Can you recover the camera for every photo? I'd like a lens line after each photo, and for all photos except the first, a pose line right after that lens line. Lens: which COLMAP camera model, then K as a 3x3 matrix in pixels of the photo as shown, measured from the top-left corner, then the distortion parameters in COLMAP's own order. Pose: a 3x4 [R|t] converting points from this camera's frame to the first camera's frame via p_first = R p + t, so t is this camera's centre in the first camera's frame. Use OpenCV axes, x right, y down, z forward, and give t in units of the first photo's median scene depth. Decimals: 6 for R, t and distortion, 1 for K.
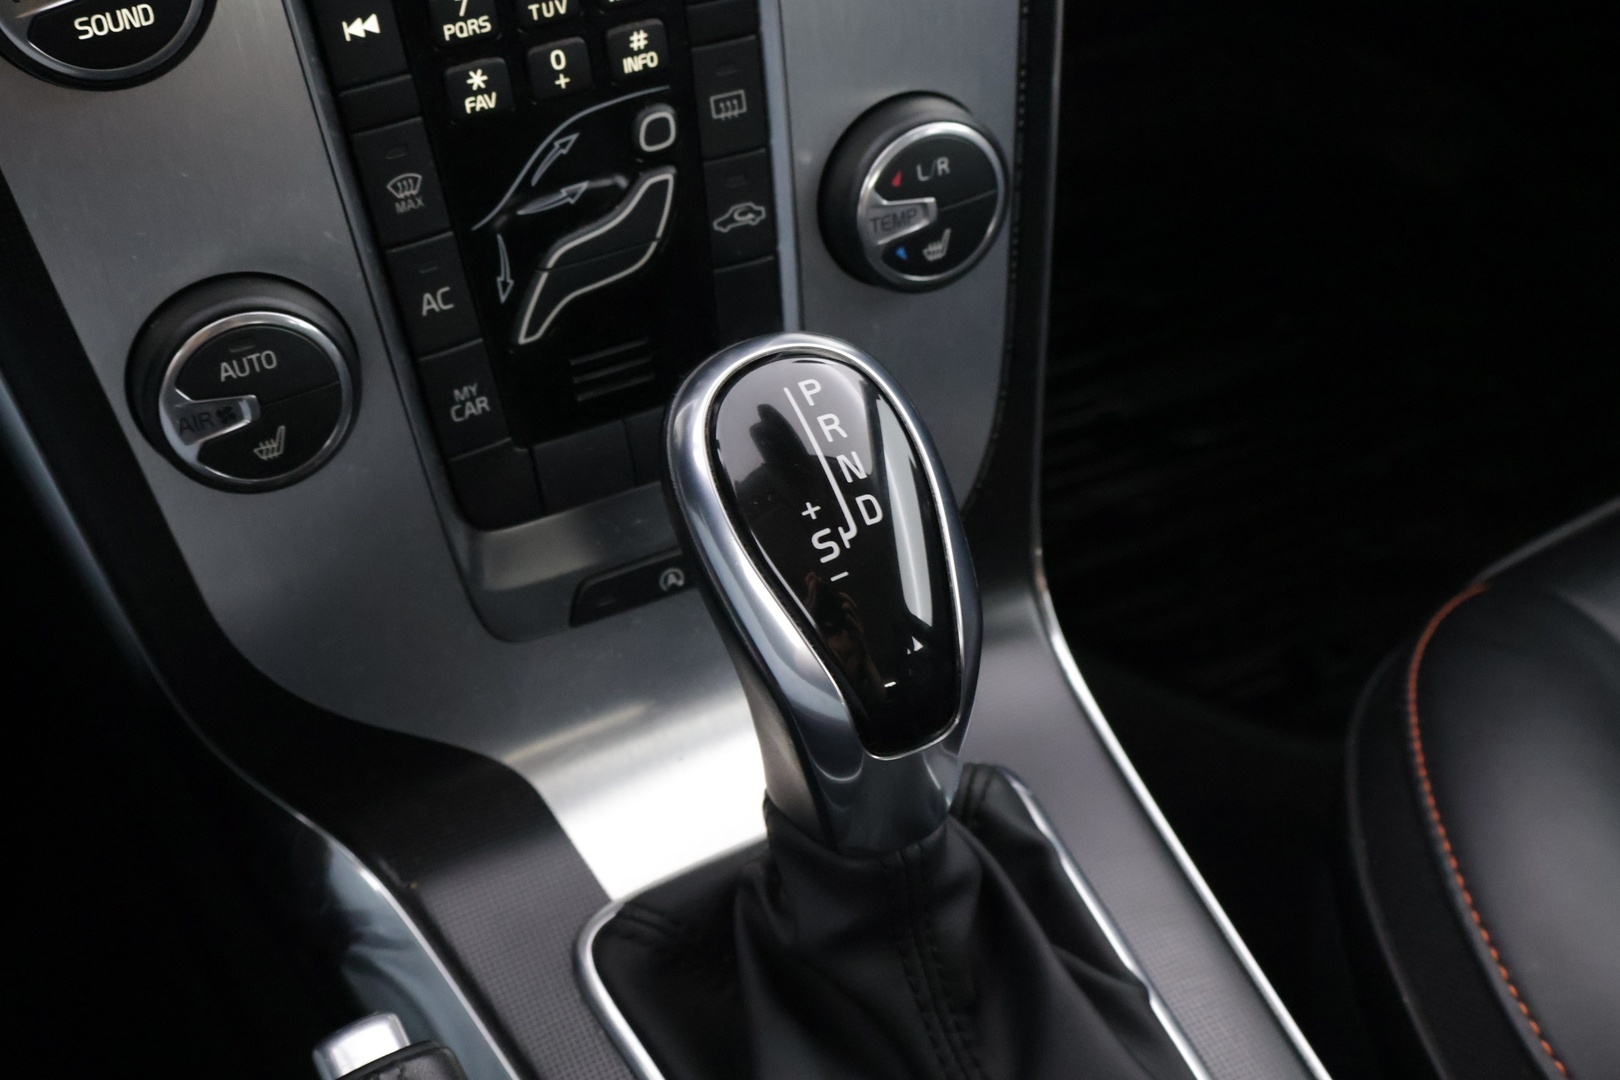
lens RADIAL K [[1892.4, 0, 816.6], [0, 1892.4, 530.9], [0, 0, 1]] dist [-0.008827, 0.000000]
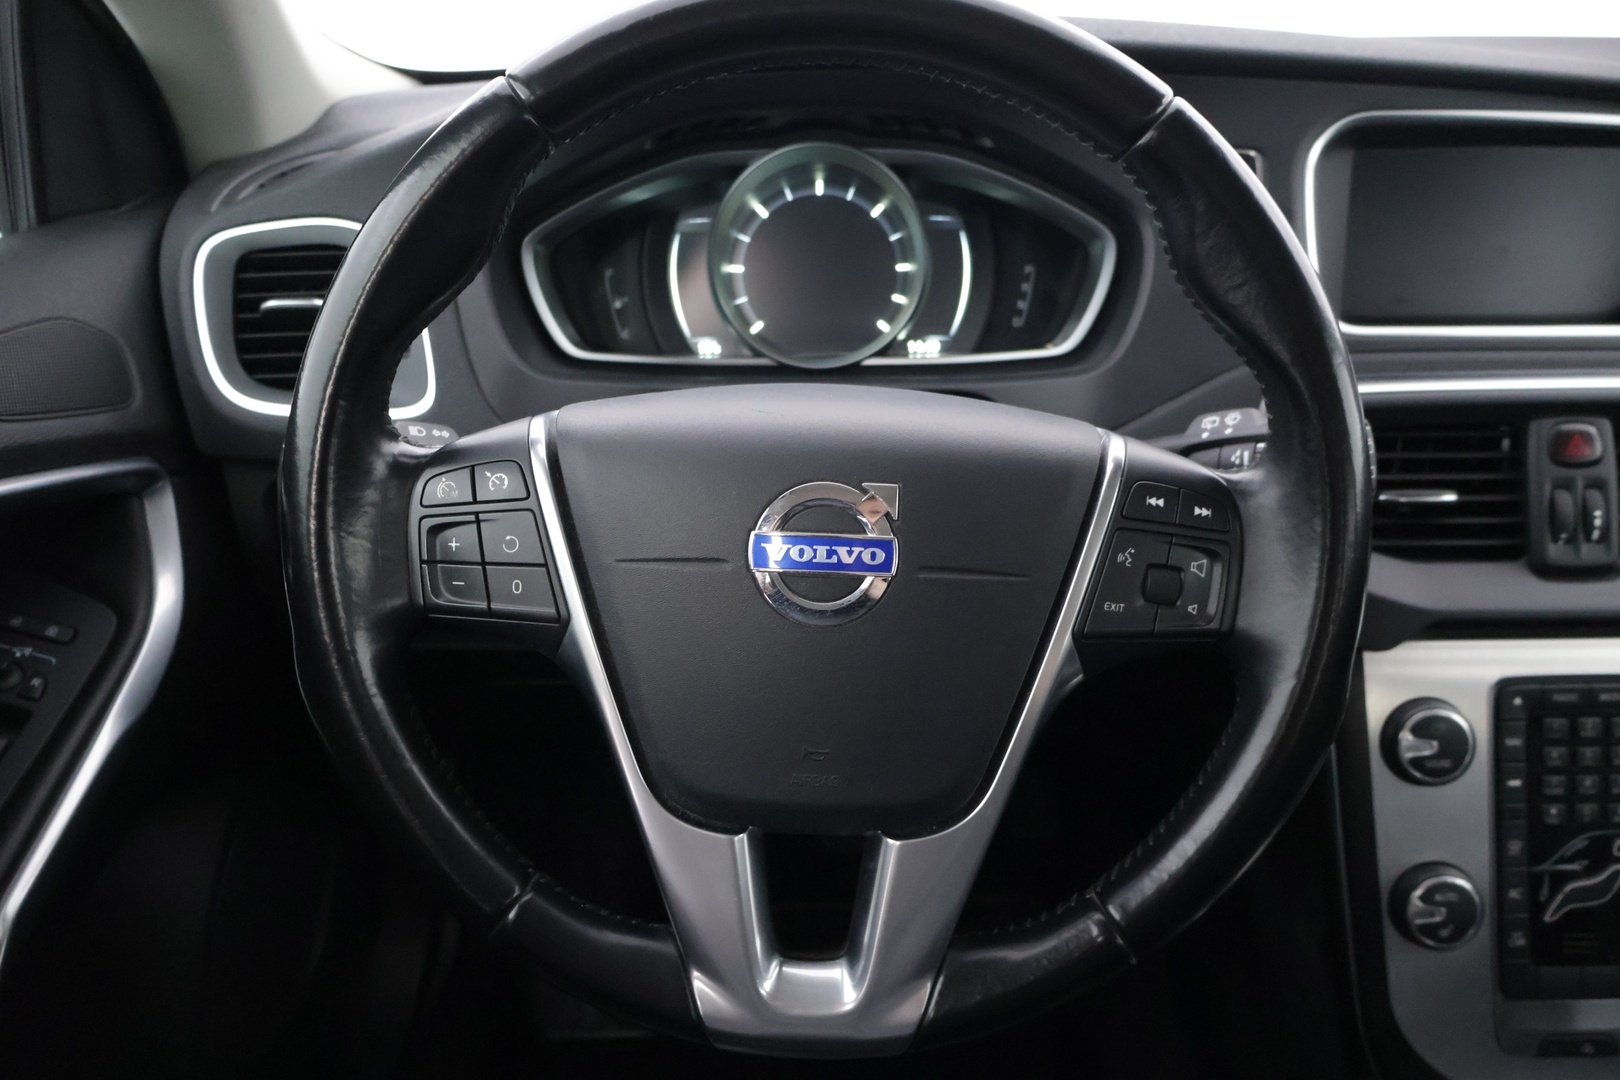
lens RADIAL K [[1377.0, 0, 783.6], [0, 1377.0, 533.2], [0, 0, 1]] dist [-0.011481, 0.002627]
pose [[0.887994, 0.130184, -0.441043, -0.320216], [-0.304288, 0.885438, -0.351296, 0.382861], [0.344783, 0.446152, 0.825877, -1.023503]]
